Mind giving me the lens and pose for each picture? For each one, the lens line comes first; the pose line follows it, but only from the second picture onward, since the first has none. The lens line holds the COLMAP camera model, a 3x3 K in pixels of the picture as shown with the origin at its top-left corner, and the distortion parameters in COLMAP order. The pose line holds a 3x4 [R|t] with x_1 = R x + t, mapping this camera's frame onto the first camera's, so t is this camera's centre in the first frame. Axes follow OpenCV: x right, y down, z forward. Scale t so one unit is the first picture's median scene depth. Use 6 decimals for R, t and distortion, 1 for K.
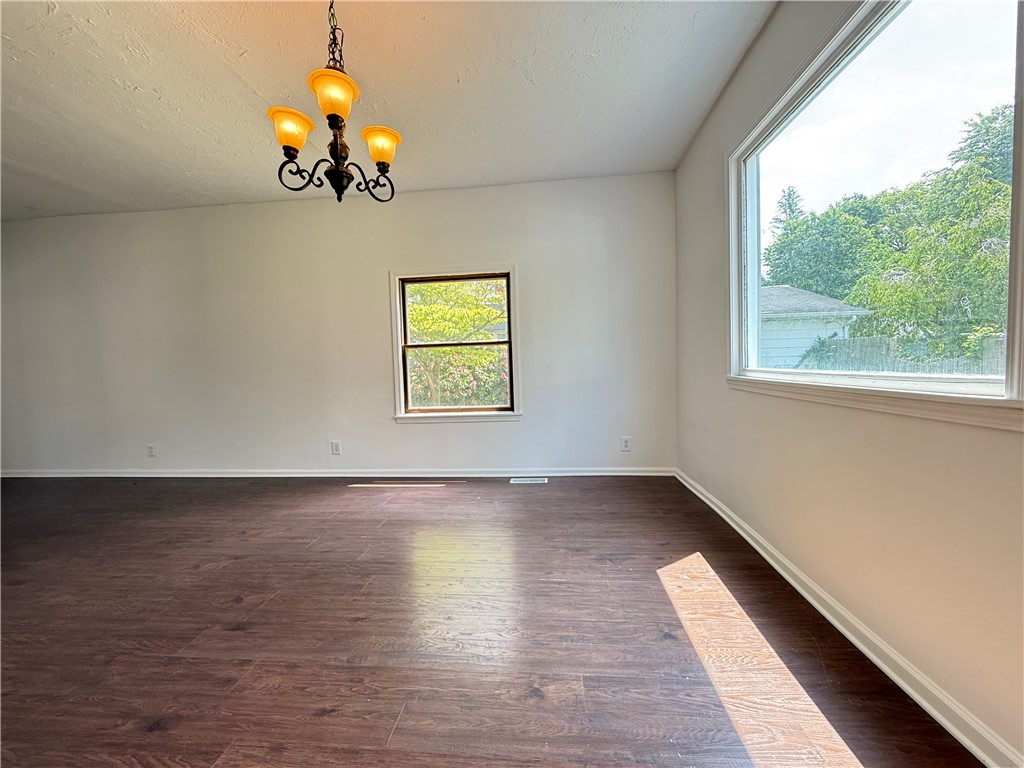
lens RADIAL K [[410.4, 0, 511.1], [0, 410.4, 384.7], [0, 0, 1]] dist [0.000425, 0.000082]
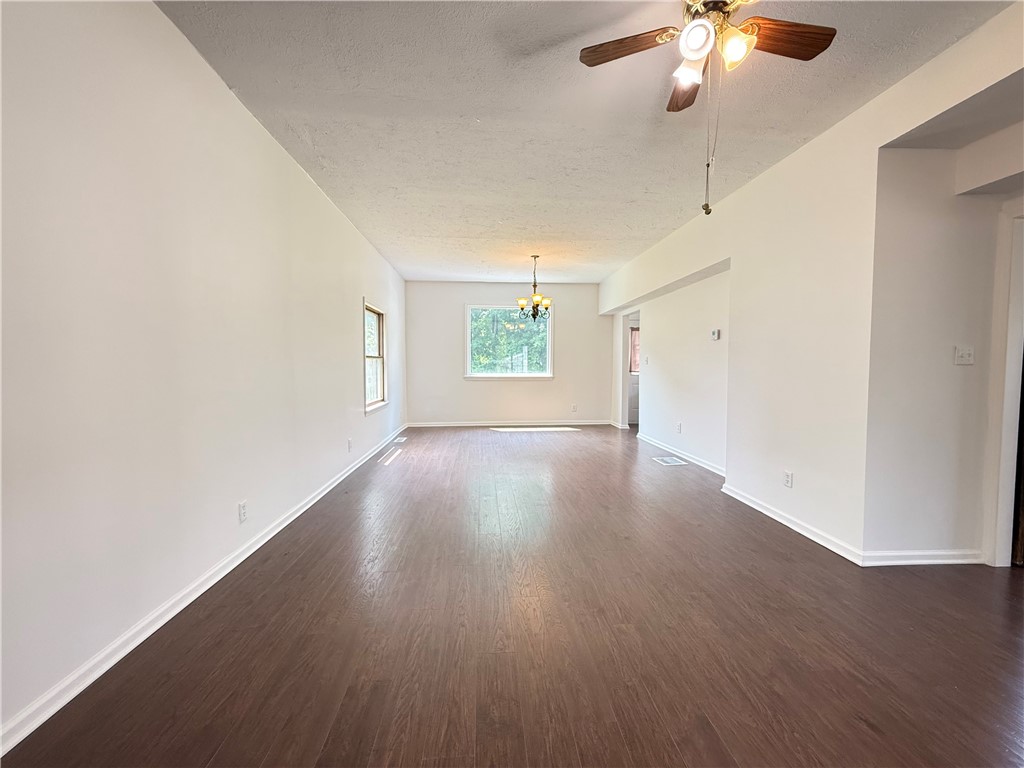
lens RADIAL K [[410.4, 0, 511.1], [0, 410.4, 384.7], [0, 0, 1]] dist [0.000425, 0.000082]
pose [[-0.167826, -0.013275, 0.985727, -2.273592], [0.055588, 0.998191, 0.022907, -0.010649], [-0.984248, 0.058639, -0.166784, 1.088402]]
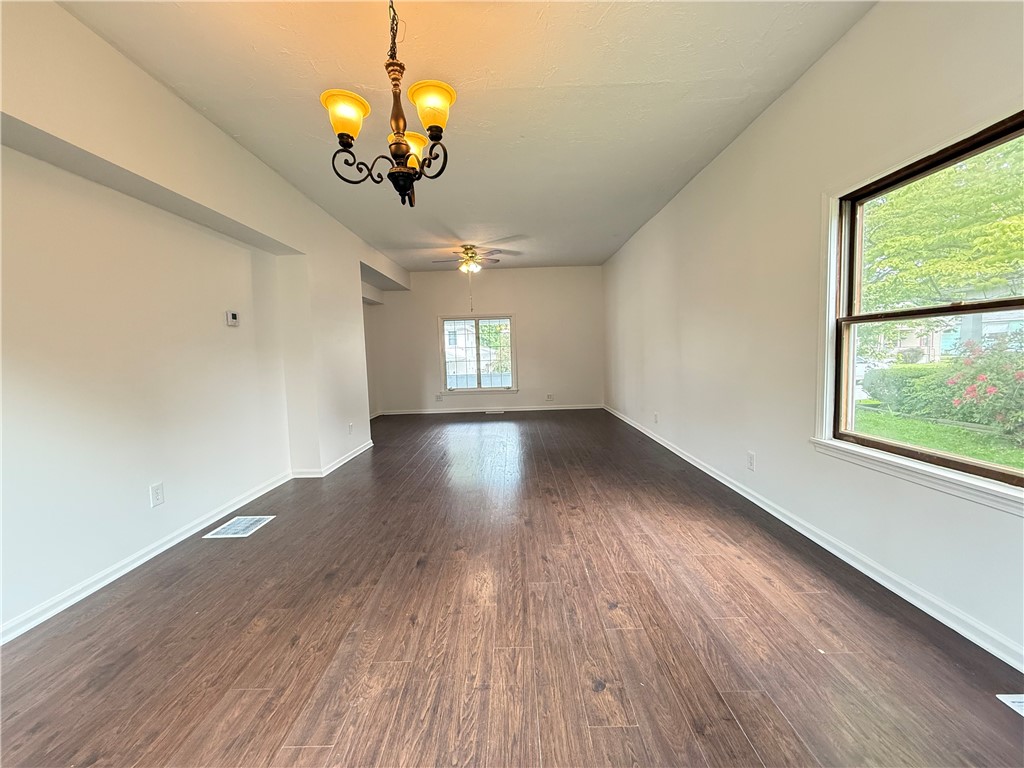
lens RADIAL K [[410.4, 0, 511.1], [0, 410.4, 384.7], [0, 0, 1]] dist [0.000425, 0.000082]
pose [[0.094353, 0.108955, -0.989559, 0.375298], [-0.024397, 0.993948, 0.107112, -0.079111], [0.995240, 0.014036, 0.096440, 0.709482]]
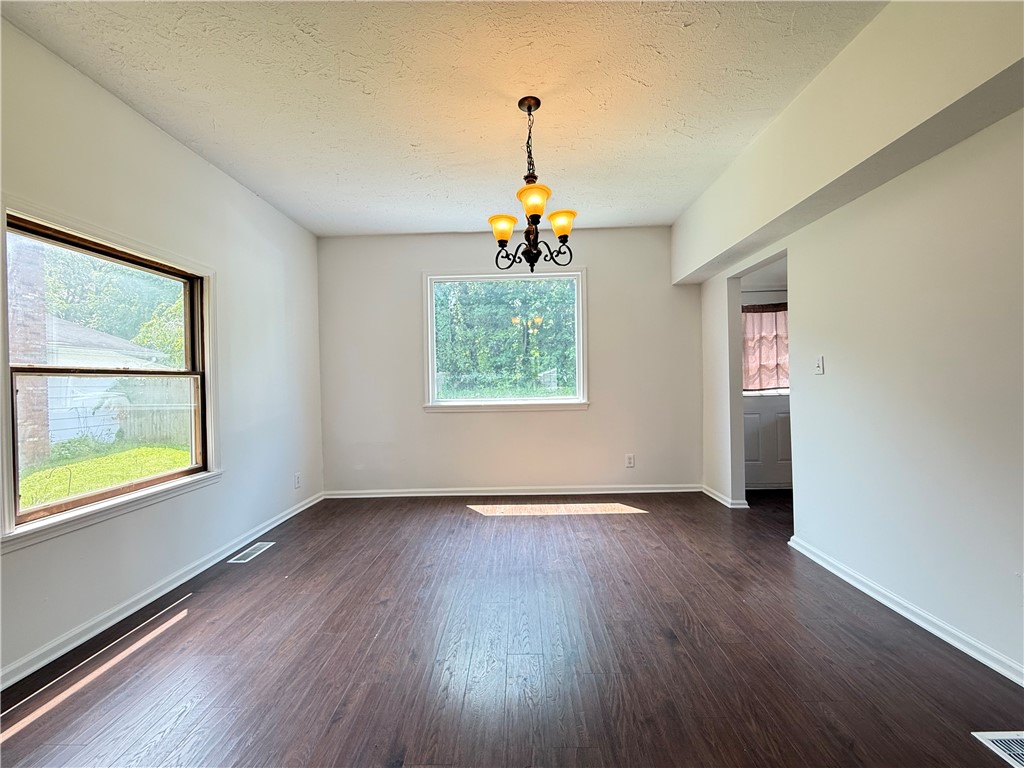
lens RADIAL K [[410.4, 0, 511.1], [0, 410.4, 384.7], [0, 0, 1]] dist [0.000425, 0.000082]
pose [[-0.073952, 0.023827, 0.996977, -1.040043], [0.075668, 0.996967, -0.018214, -0.043309], [-0.994387, 0.074092, -0.075530, 0.726616]]
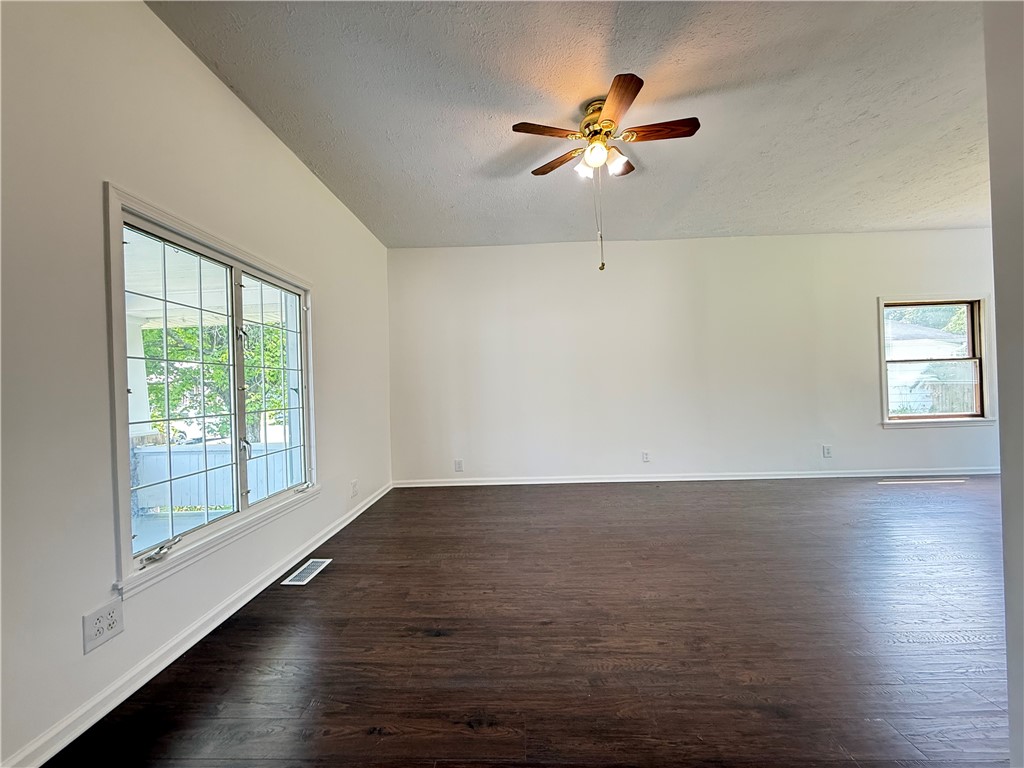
lens RADIAL K [[410.4, 0, 511.1], [0, 410.4, 384.7], [0, 0, 1]] dist [0.000425, 0.000082]
pose [[0.996545, 0.002754, 0.083004, -1.999763], [0.002365, 0.998104, -0.061508, 0.057055], [-0.083016, 0.061492, 0.994649, -0.077239]]
